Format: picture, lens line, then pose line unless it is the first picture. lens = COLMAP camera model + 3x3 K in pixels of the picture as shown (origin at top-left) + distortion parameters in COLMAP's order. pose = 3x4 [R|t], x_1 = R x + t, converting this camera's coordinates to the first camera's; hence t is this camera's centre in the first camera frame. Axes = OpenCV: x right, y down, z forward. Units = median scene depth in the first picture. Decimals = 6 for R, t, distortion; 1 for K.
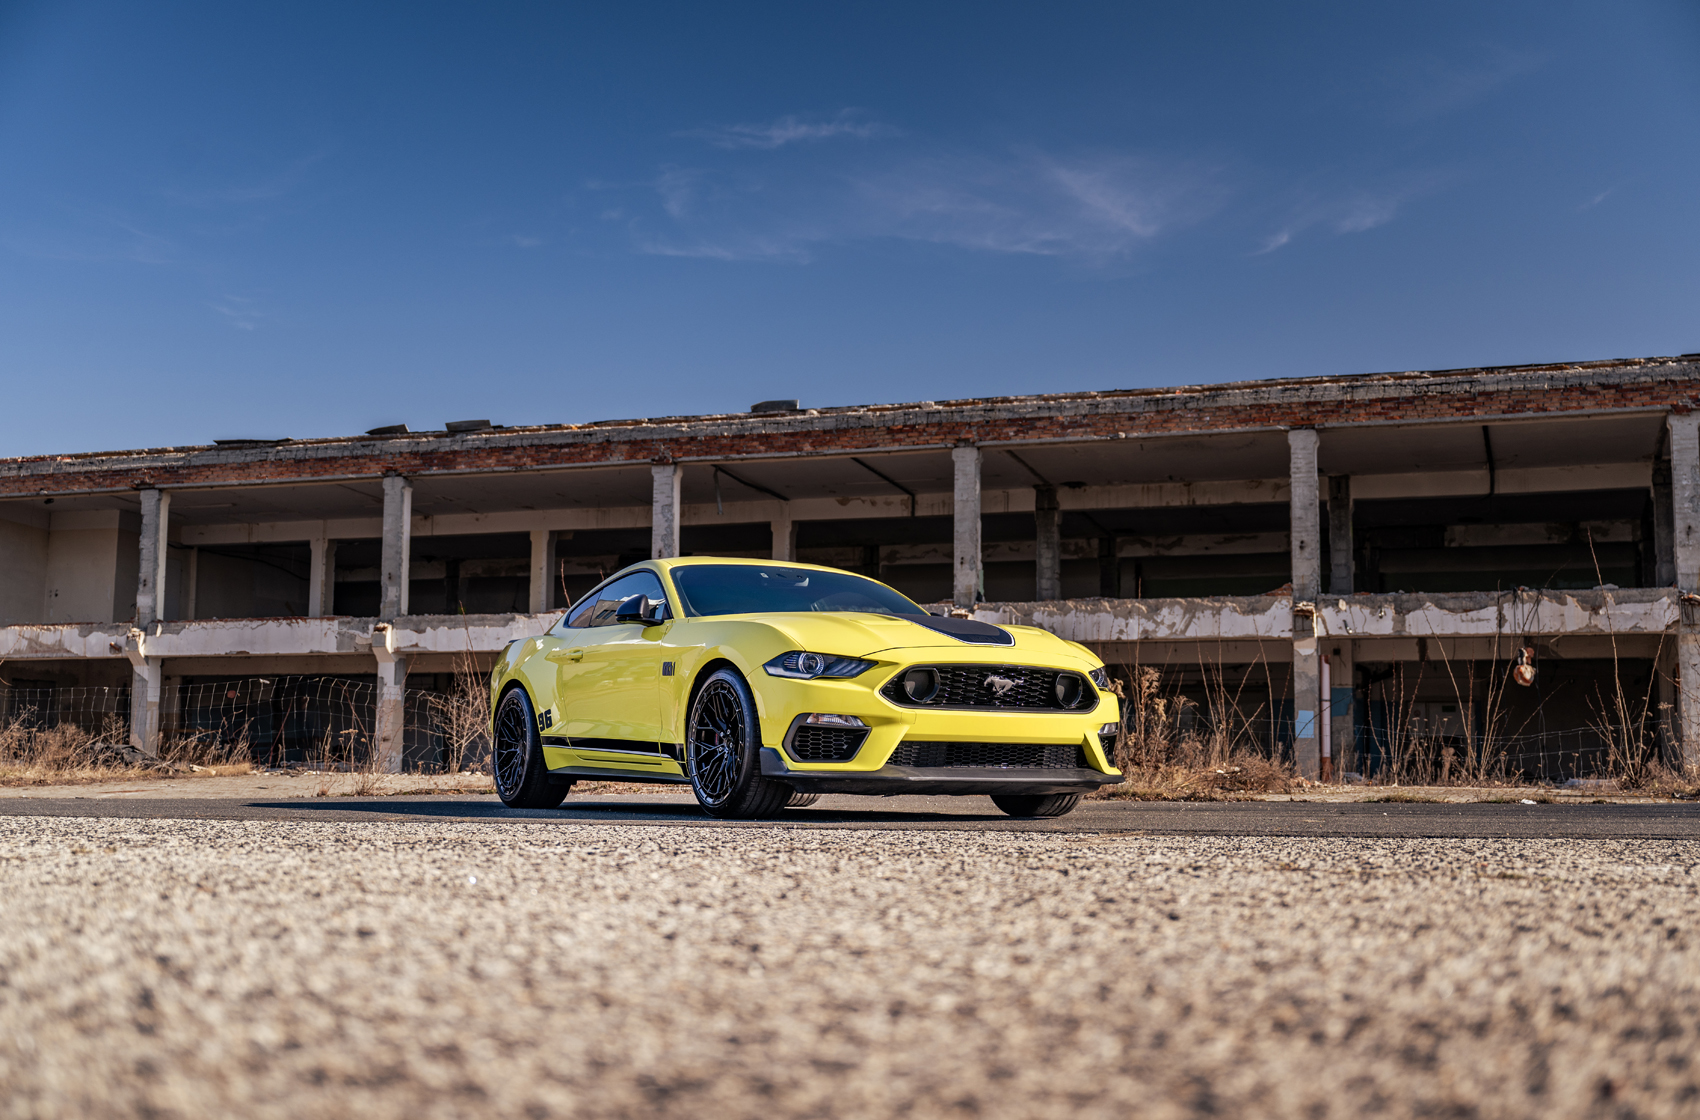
lens RADIAL K [[2257.9, 0, 850.0], [0, 2257.9, 560.0], [0, 0, 1]] dist [0.023837, 0.038858]
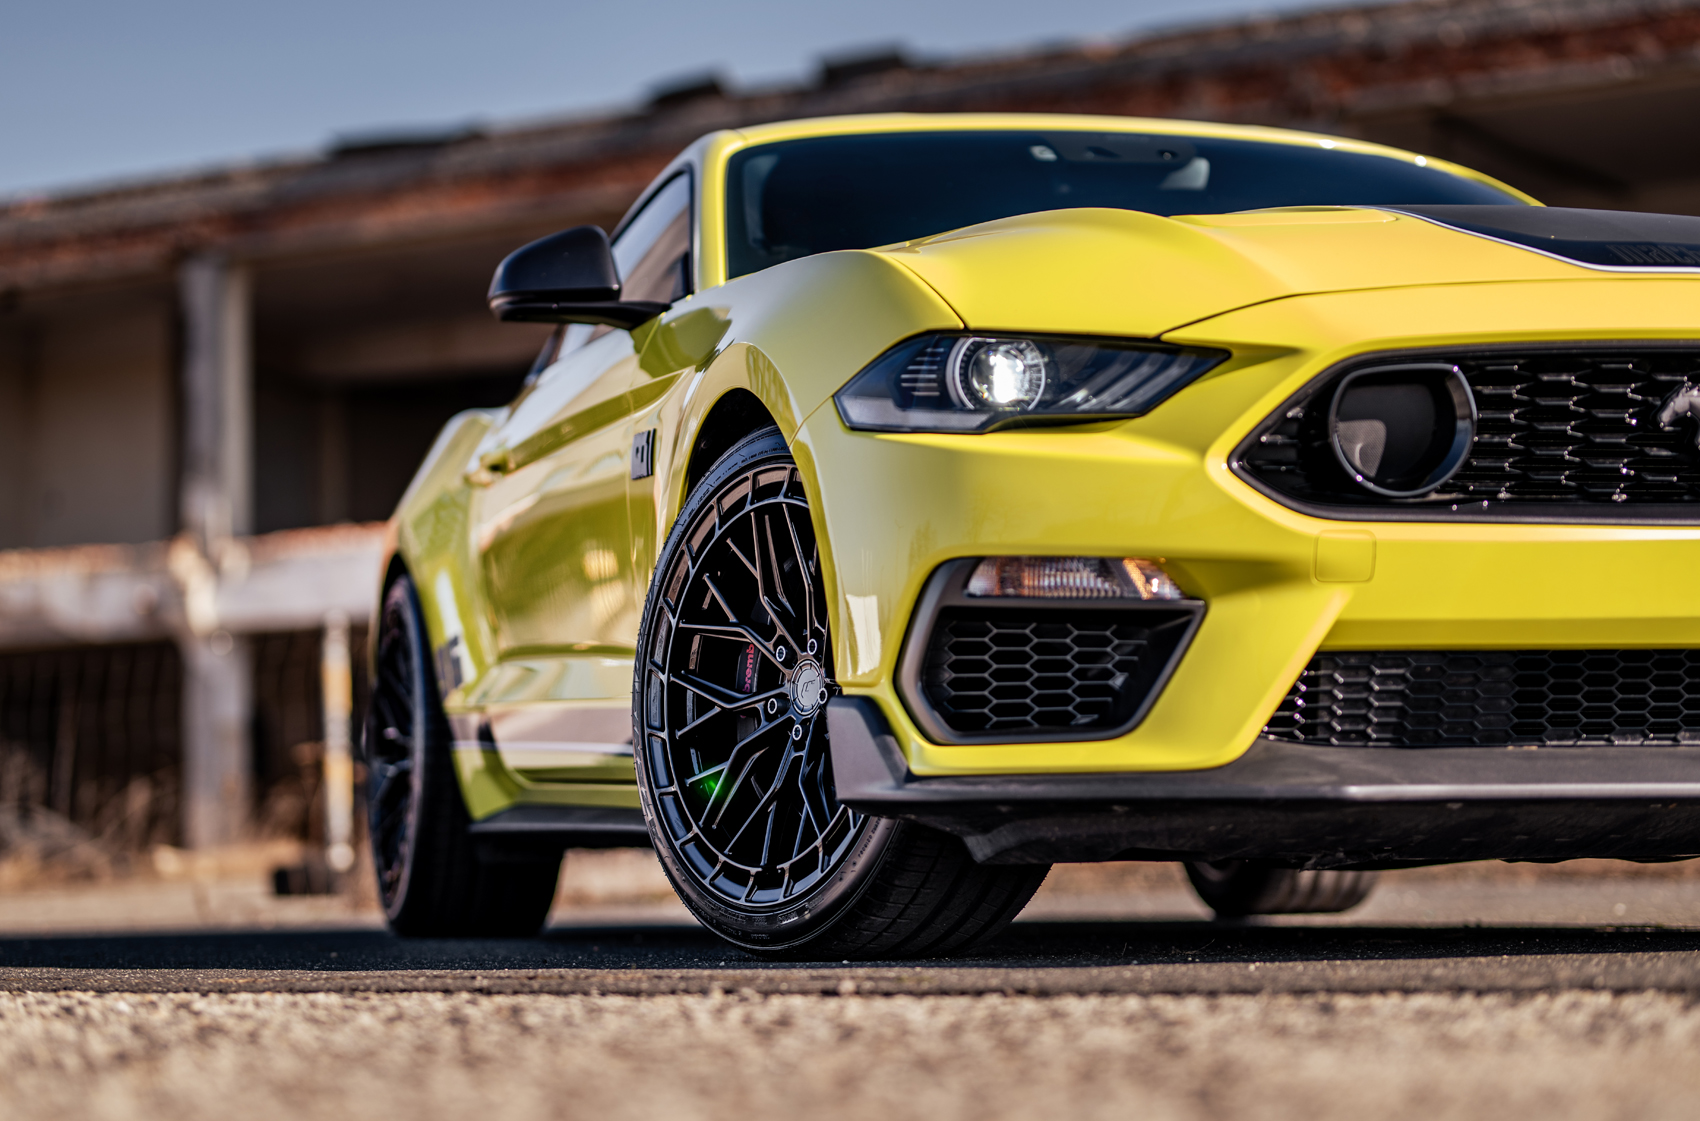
lens RADIAL K [[4304.5, 0, 850.0], [0, 4304.5, 560.5], [0, 0, 1]] dist [-0.061953, 0.085740]
pose [[0.966198, -0.046752, -0.253527, 0.040938], [0.052826, 0.998456, 0.017196, 0.025238], [0.252331, -0.030008, 0.967175, 0.219835]]
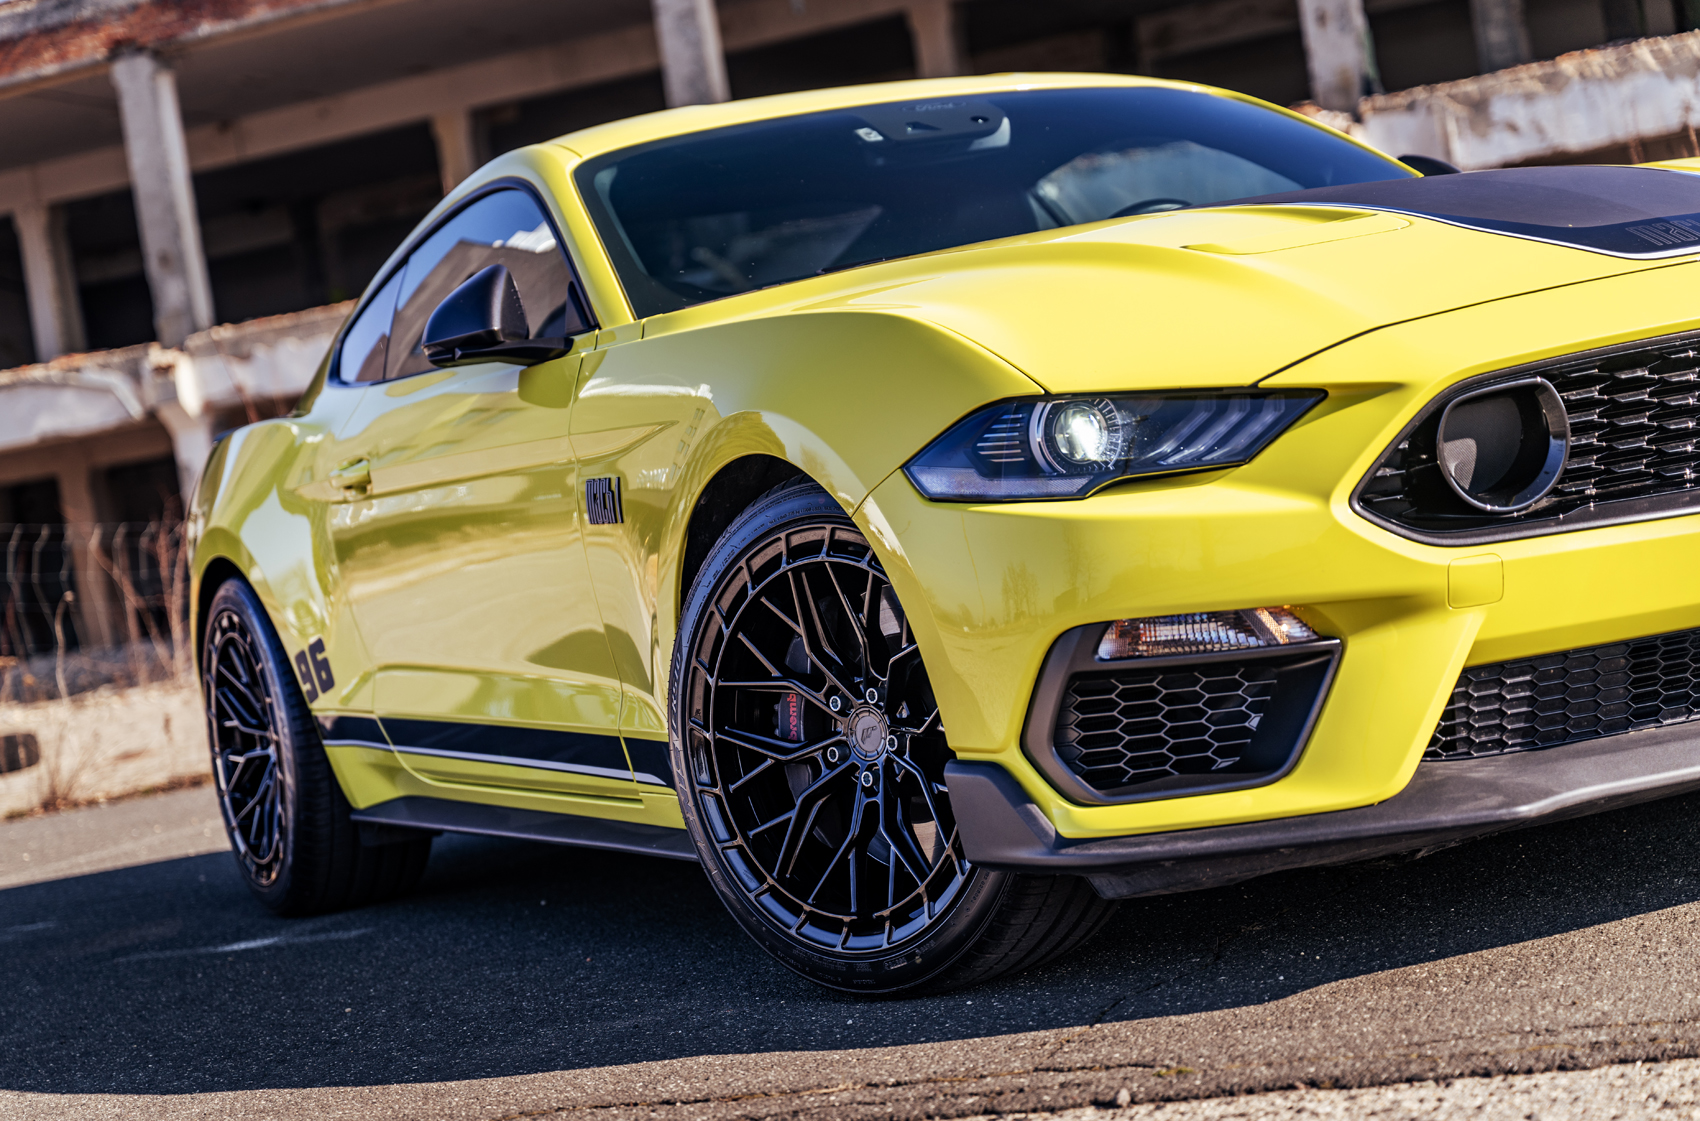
lens RADIAL K [[3587.0, 0, 850.0], [0, 3587.0, 560.5], [0, 0, 1]] dist [0.098985, -0.162053]
pose [[0.982854, -0.166723, -0.078754, -0.005412], [0.175562, 0.976717, 0.123295, 0.001123], [0.056365, -0.135008, 0.989240, 0.248242]]
